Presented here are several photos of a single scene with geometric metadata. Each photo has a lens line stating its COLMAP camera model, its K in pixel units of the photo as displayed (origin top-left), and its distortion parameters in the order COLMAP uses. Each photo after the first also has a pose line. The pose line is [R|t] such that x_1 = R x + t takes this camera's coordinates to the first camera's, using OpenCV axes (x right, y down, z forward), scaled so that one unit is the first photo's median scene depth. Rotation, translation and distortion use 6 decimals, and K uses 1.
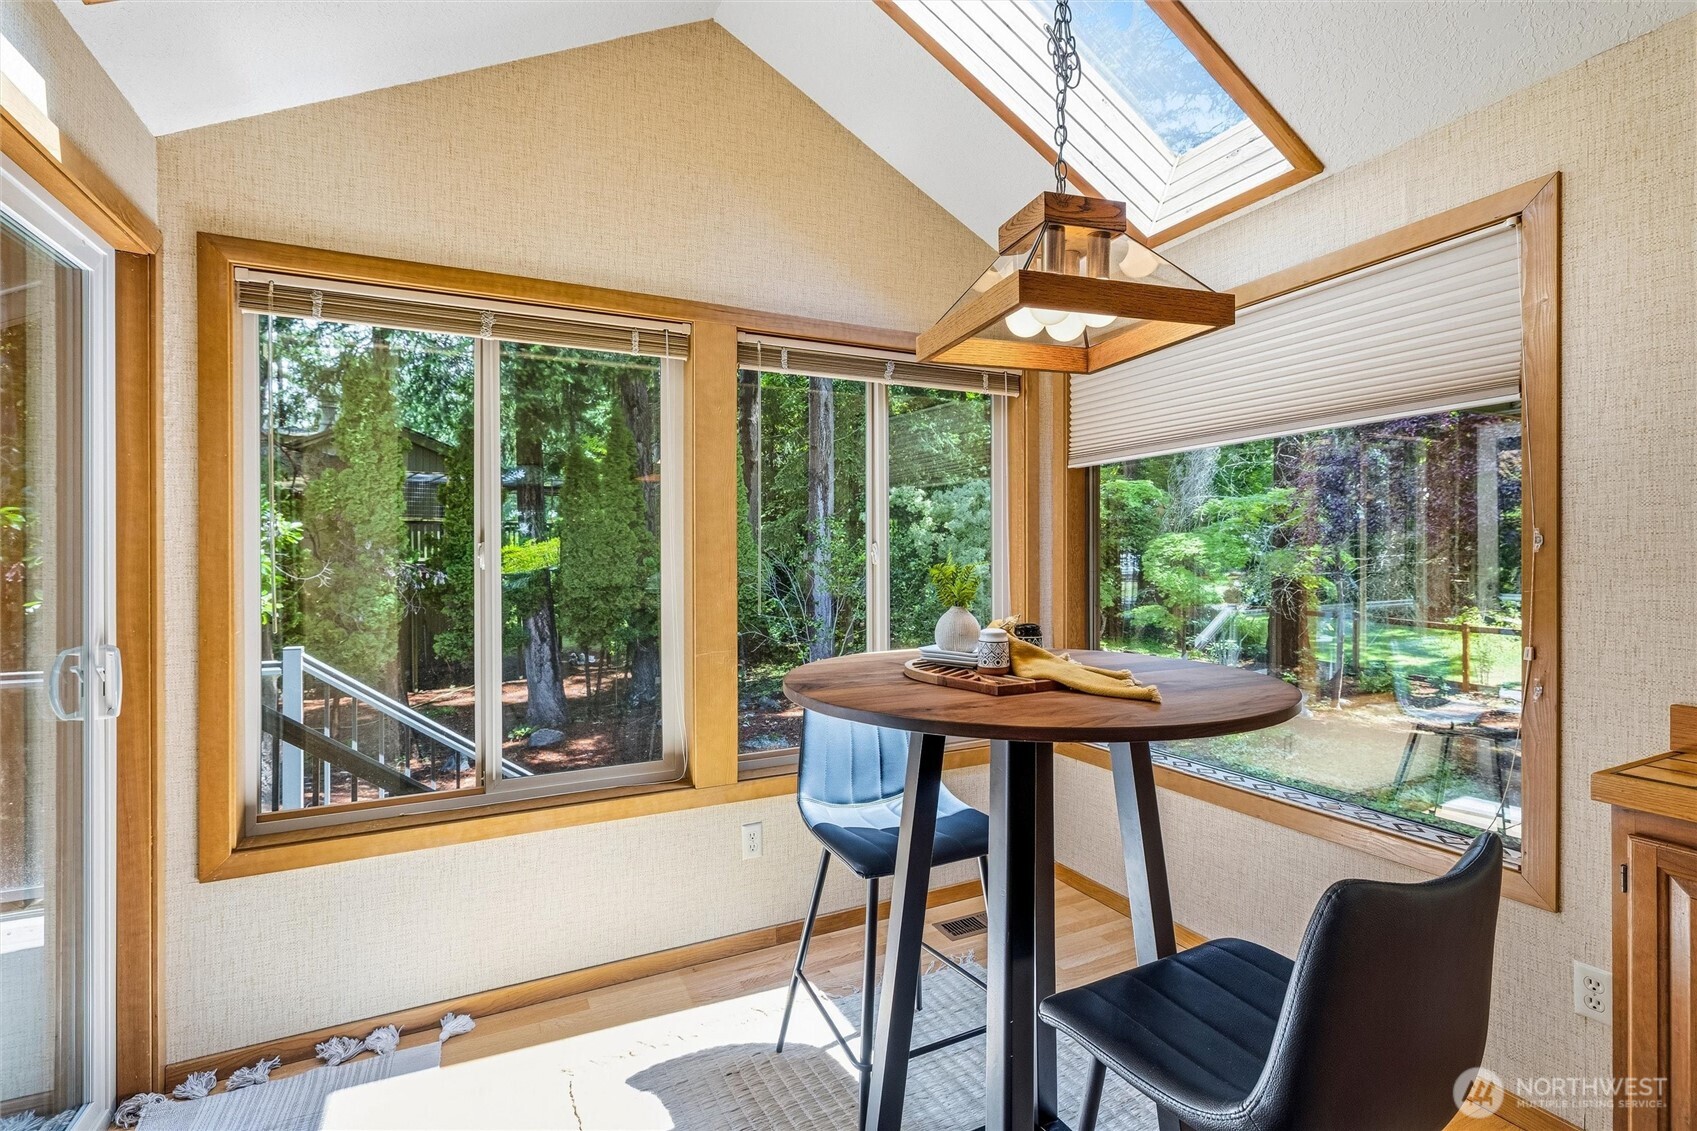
lens RADIAL K [[772.8, 0, 849.8], [0, 772.8, 553.1], [0, 0, 1]] dist [-0.001497, 0.000871]
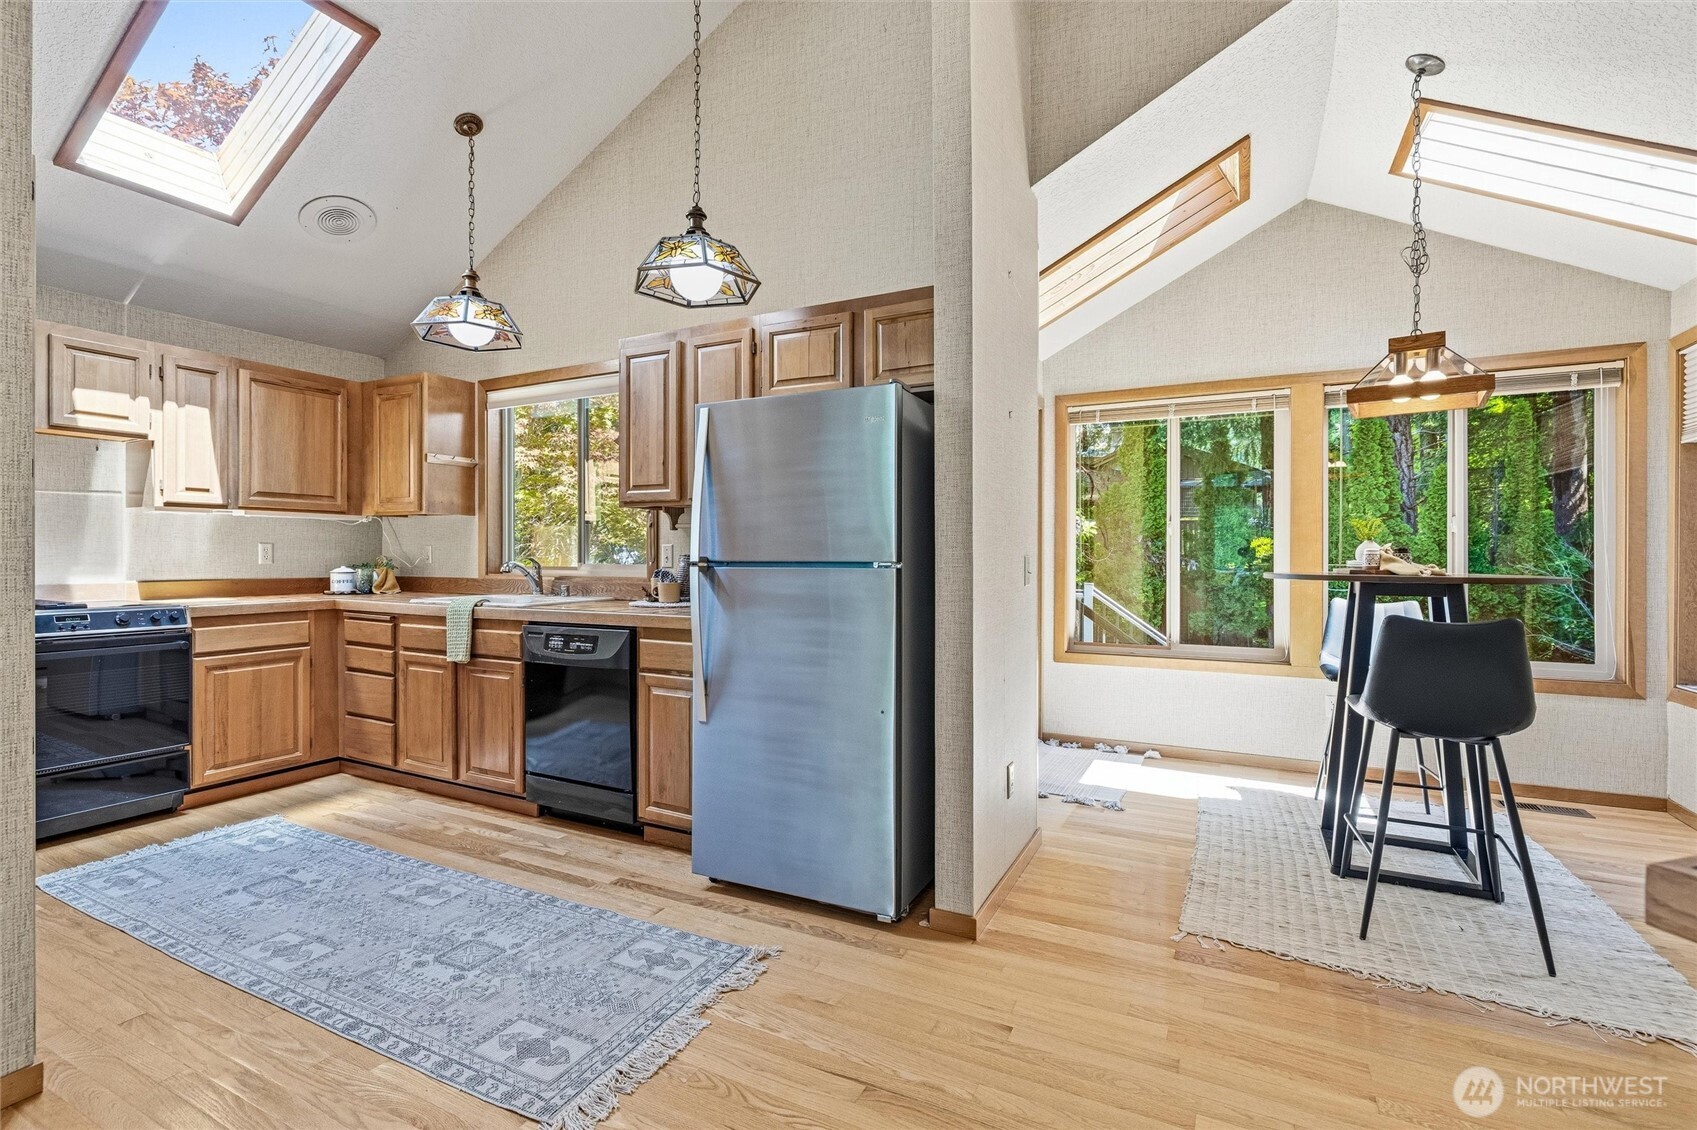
lens RADIAL K [[772.8, 0, 849.3], [0, 772.8, 555.2], [0, 0, 1]] dist [-0.001497, 0.000871]
pose [[0.597553, 0.005689, -0.801809, 0.551005], [-0.004804, 0.999982, 0.003515, 0.062919], [0.801815, 0.001751, 0.597570, -0.743287]]
